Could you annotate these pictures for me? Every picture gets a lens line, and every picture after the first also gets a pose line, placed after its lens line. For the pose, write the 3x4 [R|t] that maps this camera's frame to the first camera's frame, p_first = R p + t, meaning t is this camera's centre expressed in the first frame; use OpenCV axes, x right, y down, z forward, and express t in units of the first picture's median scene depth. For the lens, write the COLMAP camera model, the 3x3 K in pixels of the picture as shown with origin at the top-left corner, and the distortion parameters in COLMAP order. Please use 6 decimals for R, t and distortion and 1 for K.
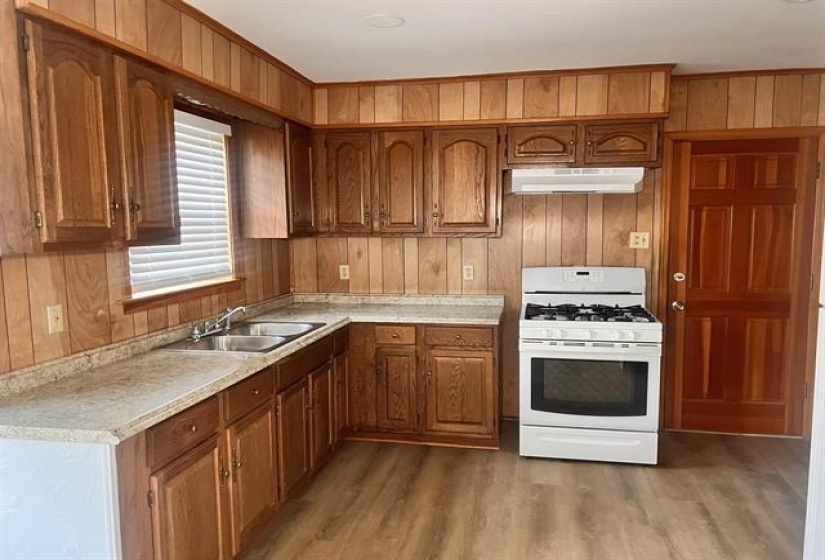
lens RADIAL K [[618.3, 0, 417.2], [0, 618.3, 291.7], [0, 0, 1]] dist [0.036286, -0.004203]
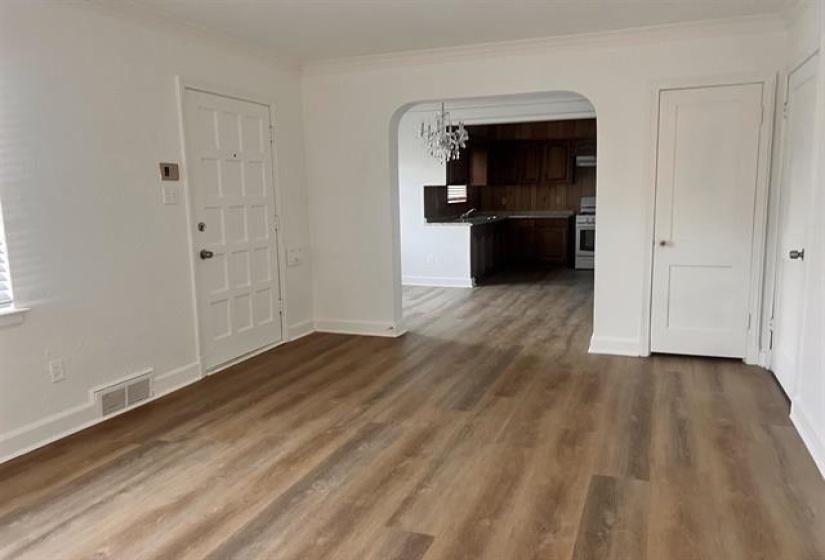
lens RADIAL K [[618.3, 0, 417.2], [0, 618.3, 291.7], [0, 0, 1]] dist [0.036286, -0.004203]
pose [[0.984917, 0.020473, -0.171813, -0.038808], [-0.010045, 0.998066, 0.061350, 0.202748], [0.172737, -0.058699, 0.983217, -1.637842]]
